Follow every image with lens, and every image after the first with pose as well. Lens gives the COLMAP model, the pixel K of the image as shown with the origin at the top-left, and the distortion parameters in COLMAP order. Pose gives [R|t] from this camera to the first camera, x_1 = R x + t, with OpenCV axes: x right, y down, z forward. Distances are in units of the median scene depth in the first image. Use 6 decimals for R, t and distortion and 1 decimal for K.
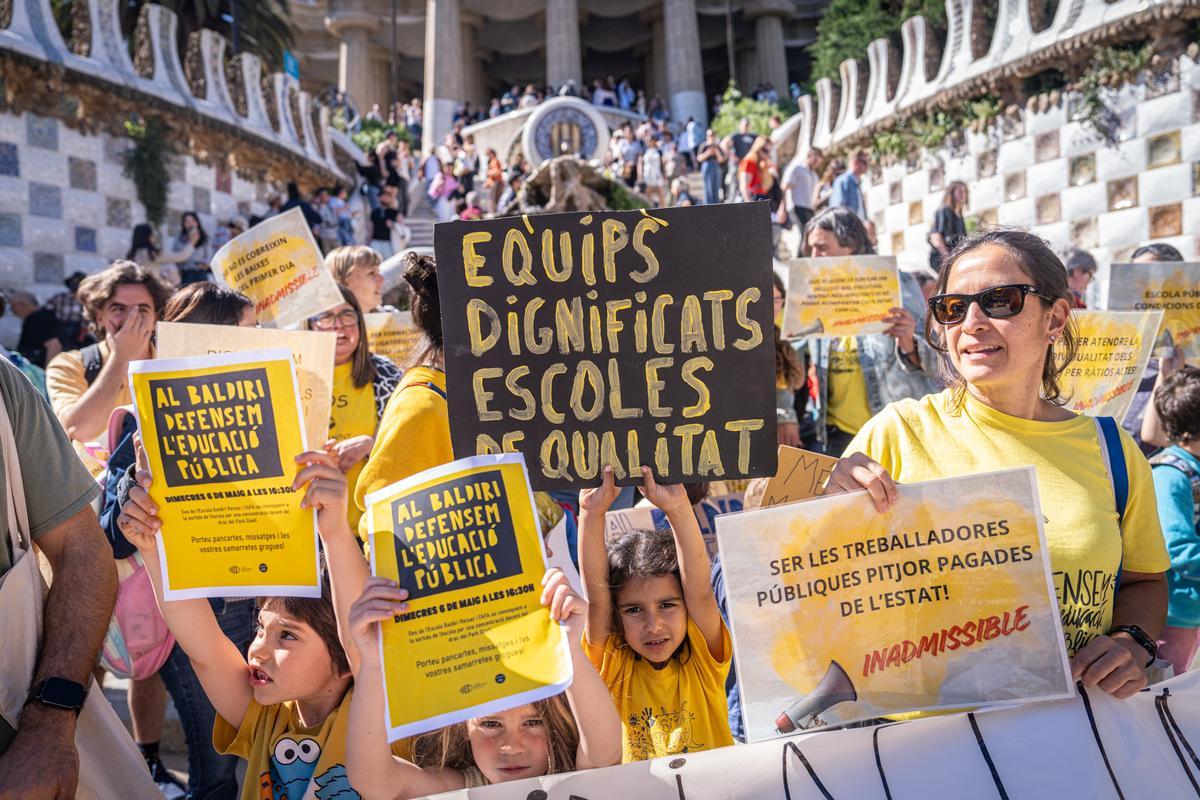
lens RADIAL K [[907.8, 0, 605.0], [0, 907.8, 398.7], [0, 0, 1]] dist [0.003103, 0.004380]
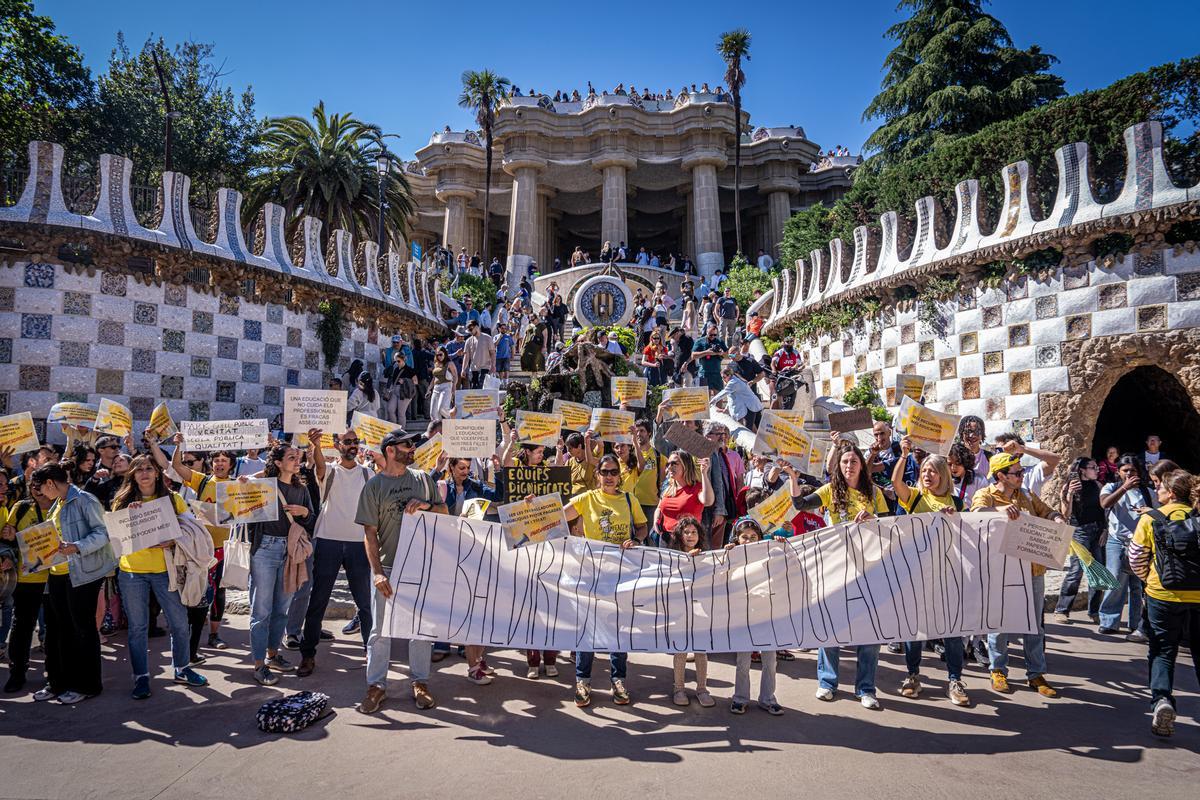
lens RADIAL K [[820.7, 0, 604.1], [0, 820.7, 403.3], [0, 0, 1]] dist [-0.001490, 0.005377]
pose [[0.997218, 0.030654, -0.067939, 0.069962], [-0.037505, 0.994079, -0.101977, -0.001900], [0.064410, 0.104242, 0.992464, -0.357596]]
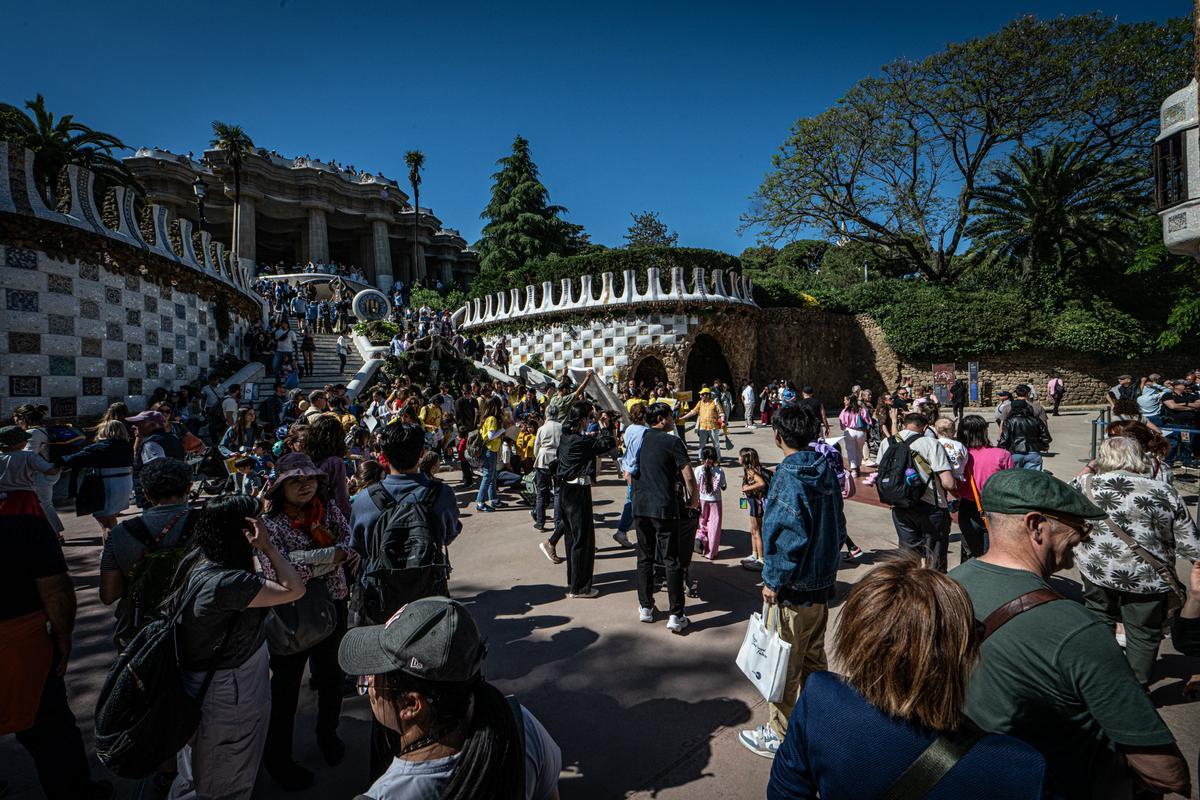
lens RADIAL K [[464.8, 0, 600.0], [0, 464.8, 400.0], [0, 0, 1]] dist [-0.012735, 0.000131]
pose [[0.799564, 0.000284, 0.600581, -0.417475], [0.021303, 0.999357, -0.028834, 0.014423], [-0.600203, 0.035849, 0.799044, -0.469688]]
